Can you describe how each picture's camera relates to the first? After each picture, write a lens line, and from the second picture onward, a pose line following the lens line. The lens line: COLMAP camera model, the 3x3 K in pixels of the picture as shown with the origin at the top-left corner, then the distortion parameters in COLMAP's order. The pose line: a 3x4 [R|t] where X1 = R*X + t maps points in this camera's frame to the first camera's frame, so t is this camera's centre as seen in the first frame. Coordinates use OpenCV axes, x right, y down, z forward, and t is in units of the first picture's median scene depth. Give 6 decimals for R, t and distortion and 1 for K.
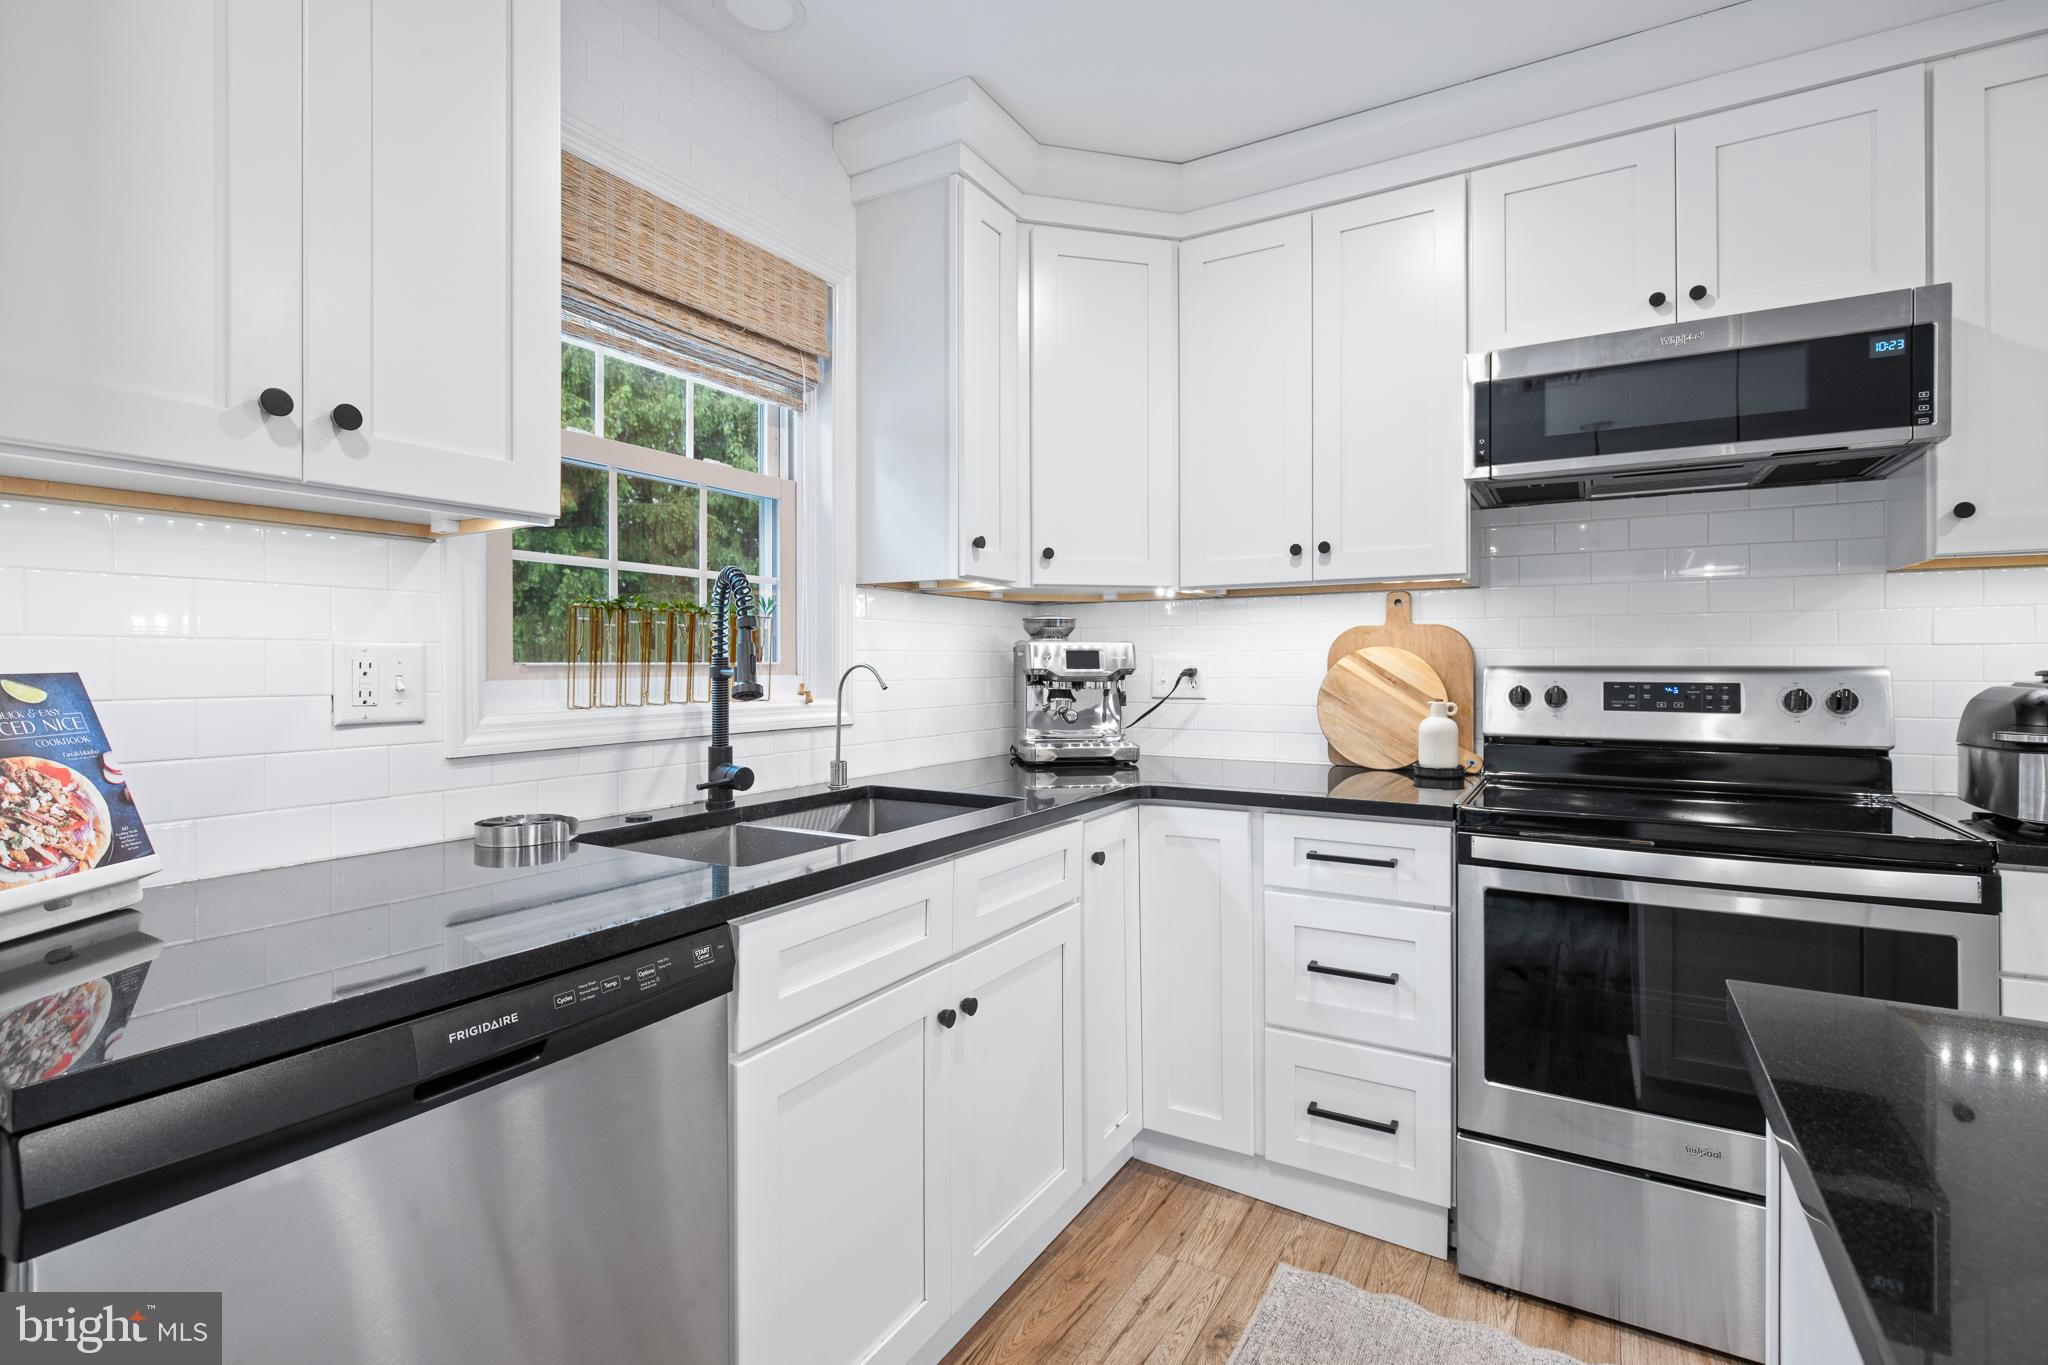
lens RADIAL K [[940.0, 0, 1033.9], [0, 940.0, 664.3], [0, 0, 1]] dist [-0.003023, -0.000726]
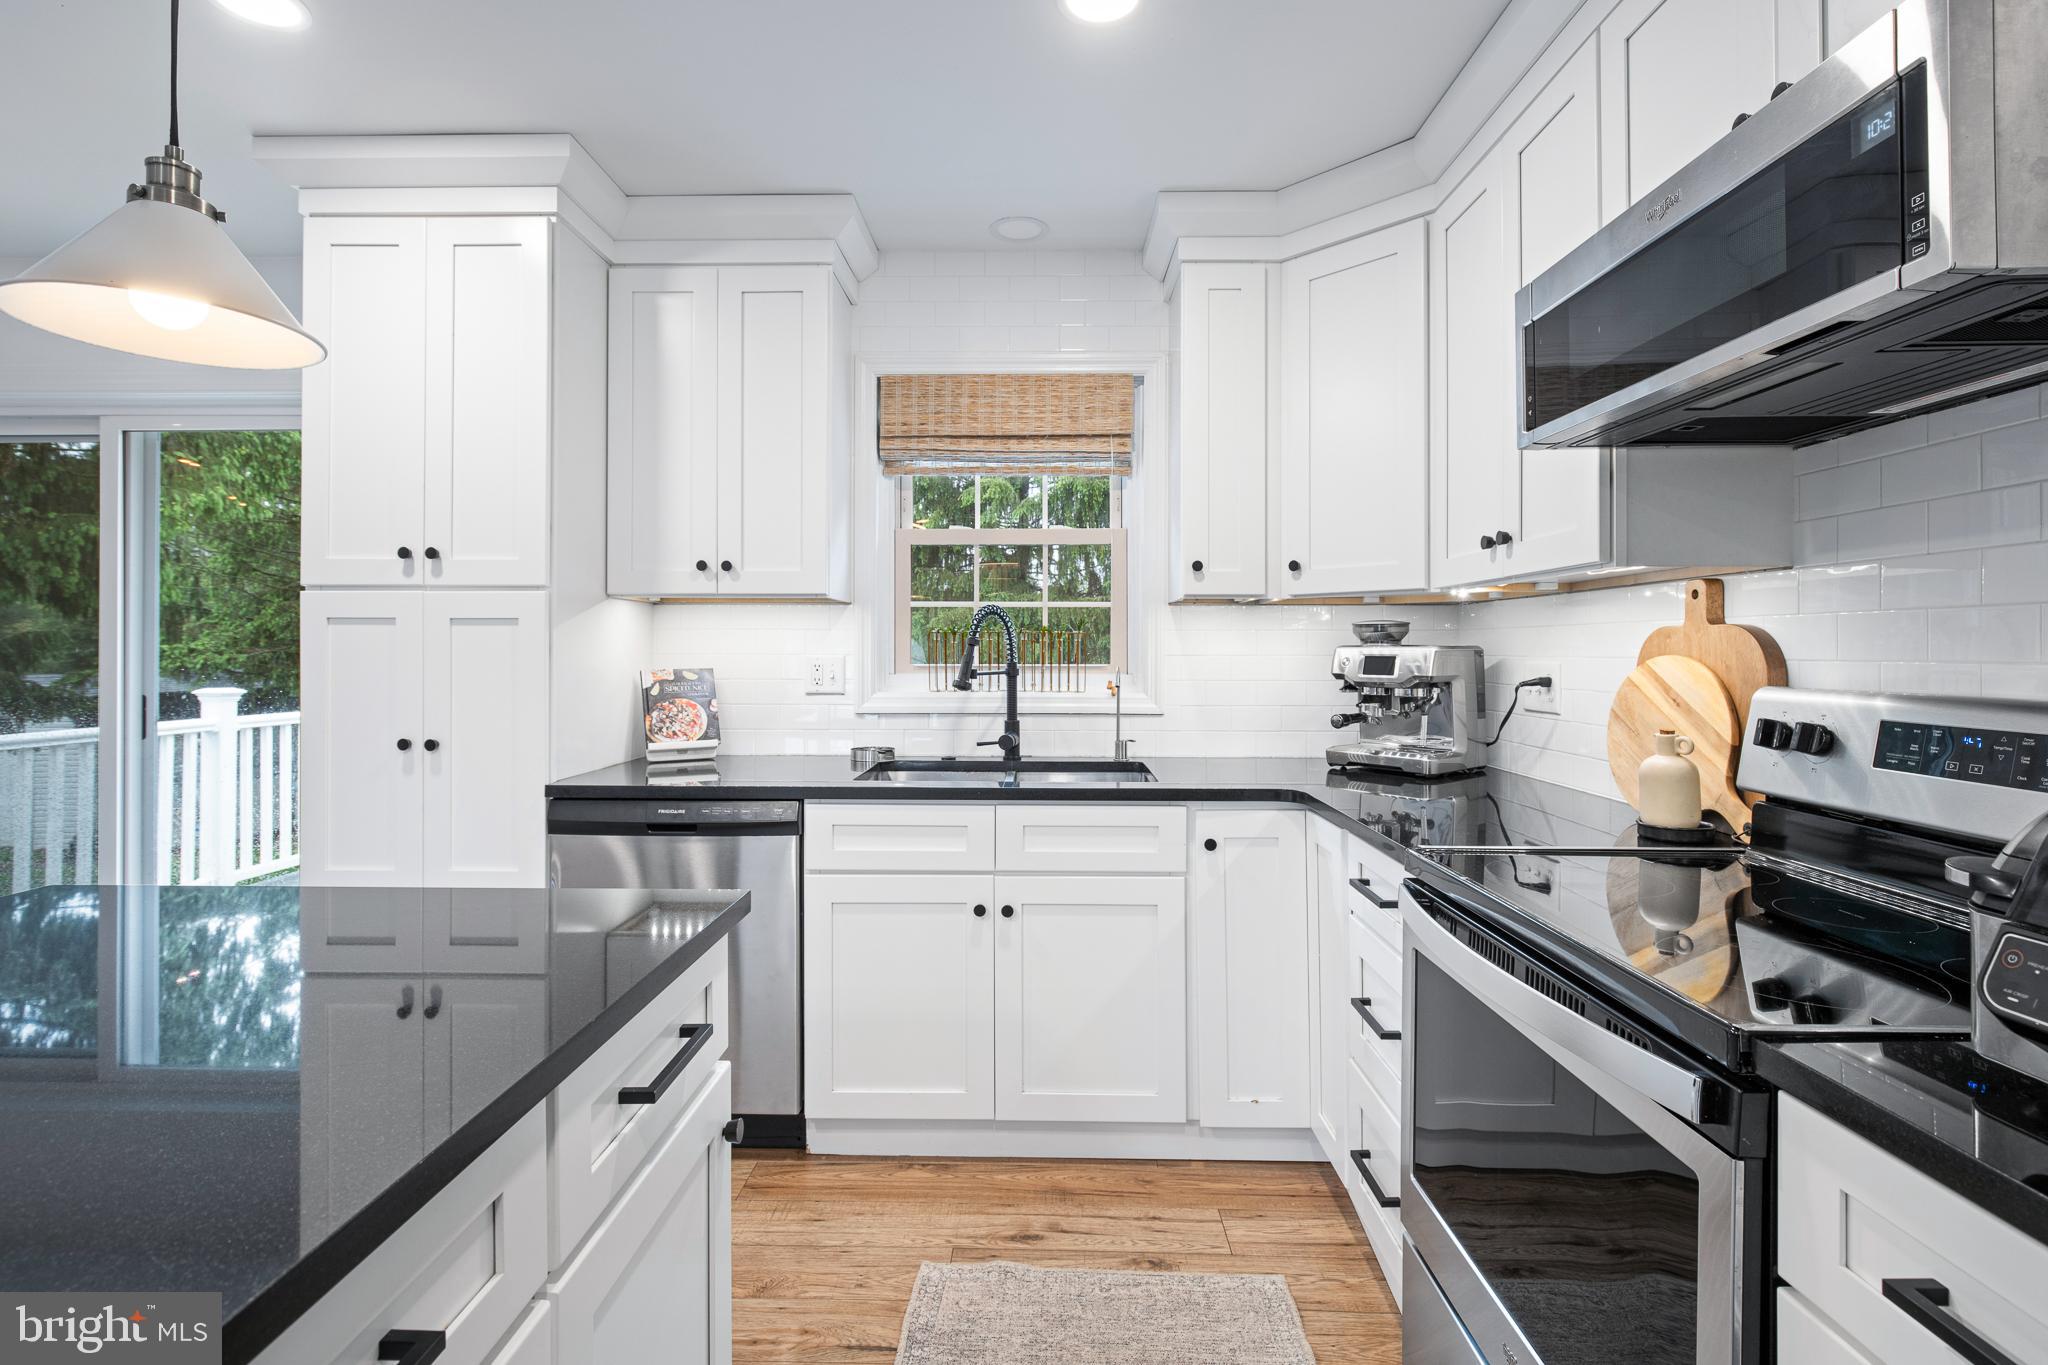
lens RADIAL K [[931.0, 0, 1022.3], [0, 931.0, 646.7], [0, 0, 1]] dist [-0.014105, -0.000402]
pose [[0.496941, -0.000410, -0.867784, 0.882802], [-0.004614, 0.999985, -0.003115, -0.025266], [0.867772, 0.005552, 0.496932, 0.238445]]
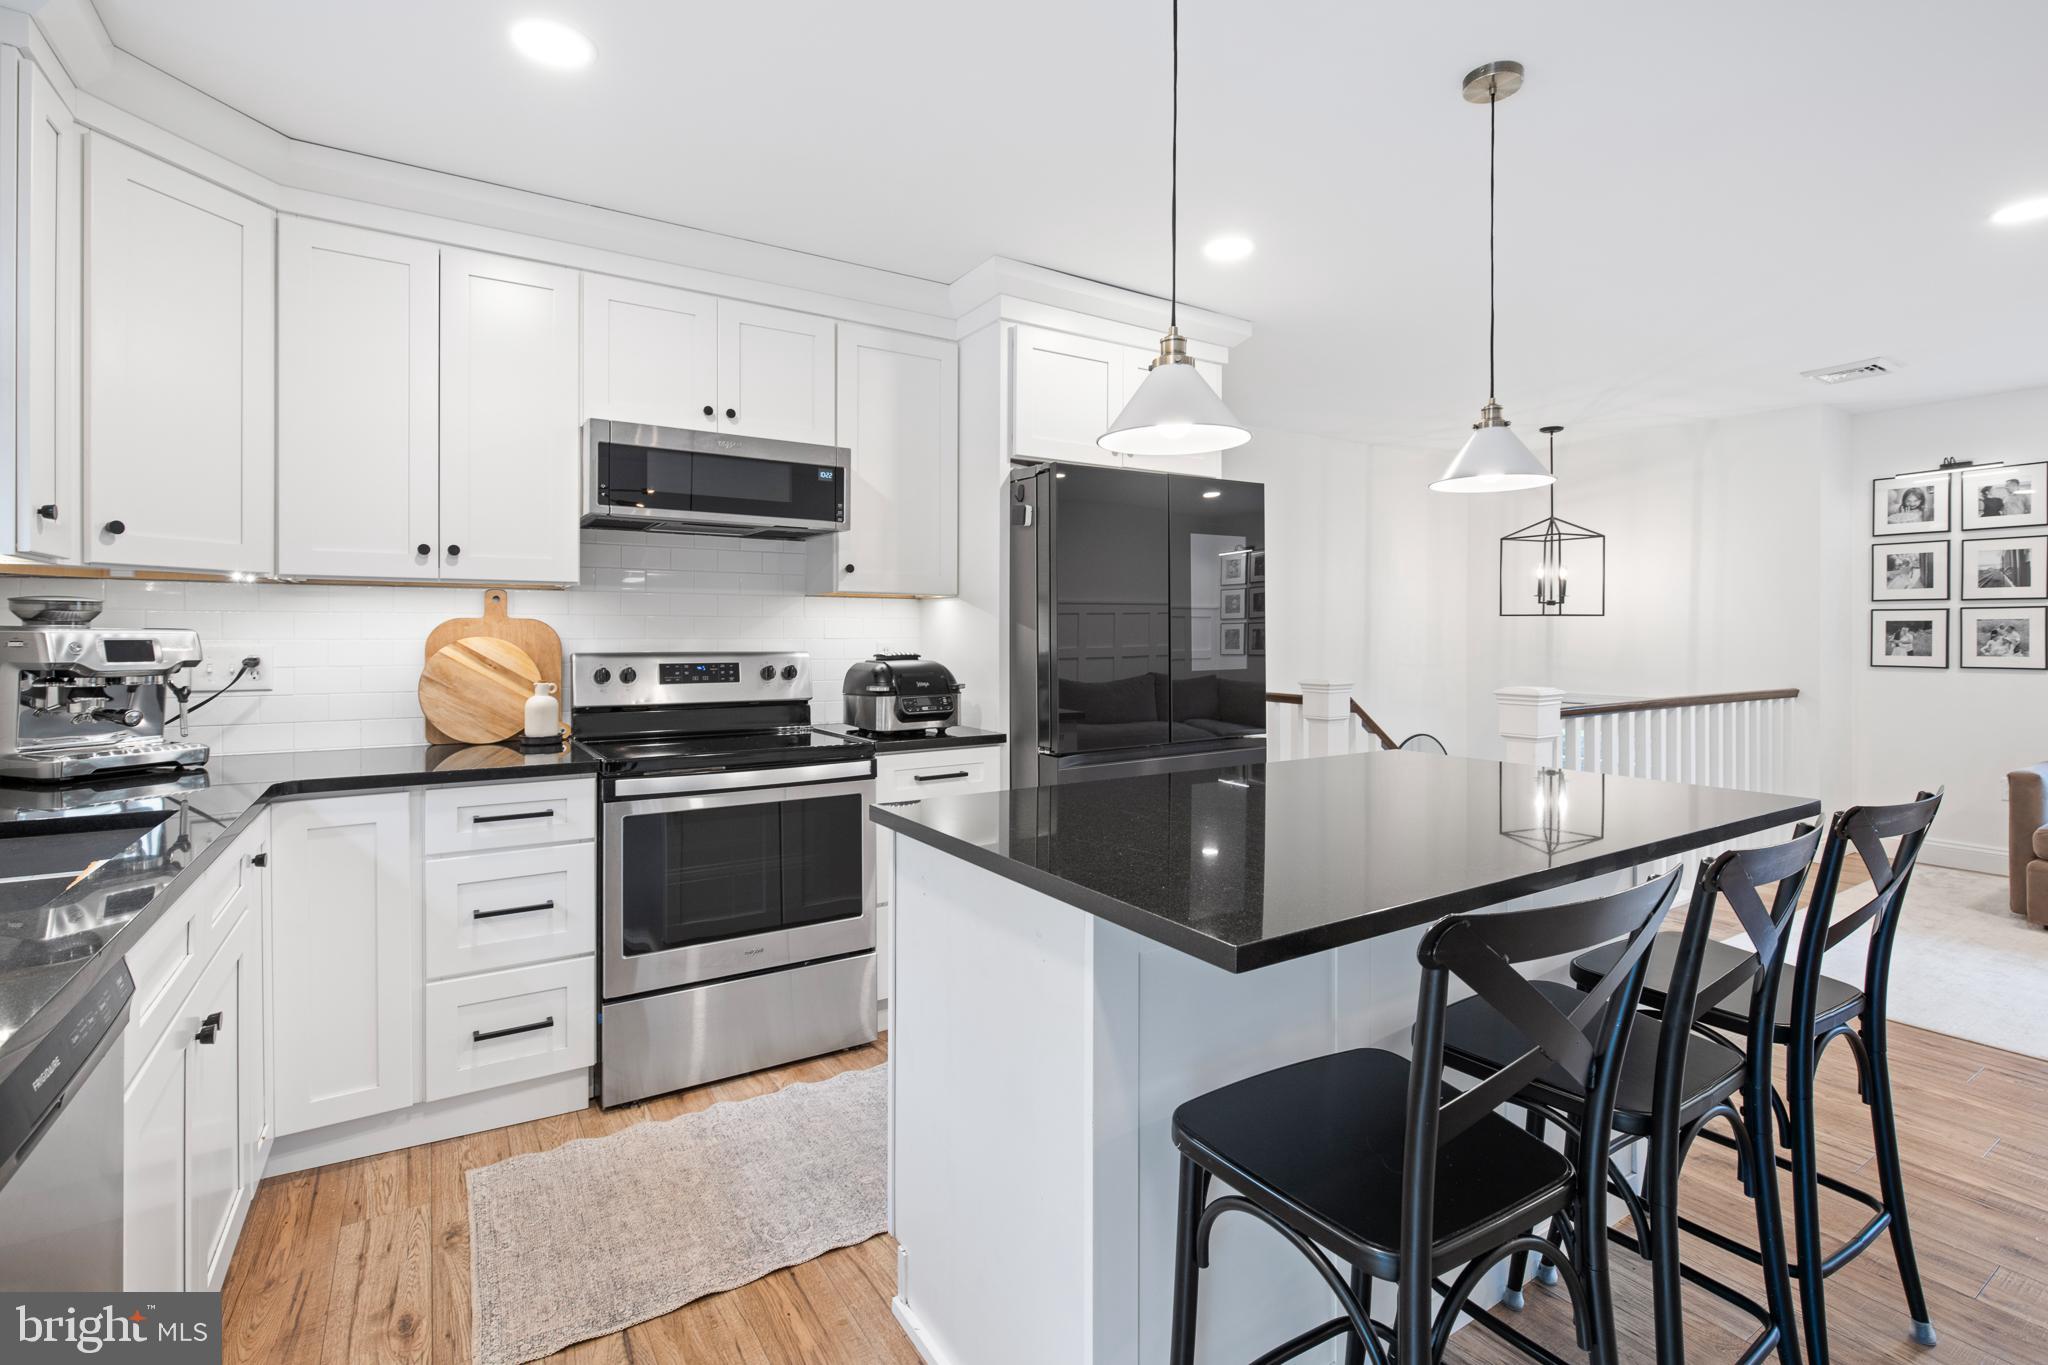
lens RADIAL K [[933.2, 0, 1025.2], [0, 933.2, 634.8], [0, 0, 1]] dist [-0.012276, 0.000054]
pose [[0.455278, 0.002143, 0.890347, -0.400090], [-0.000769, 0.999998, -0.002013, -0.023013], [-0.890349, 0.000231, 0.455278, -0.124902]]
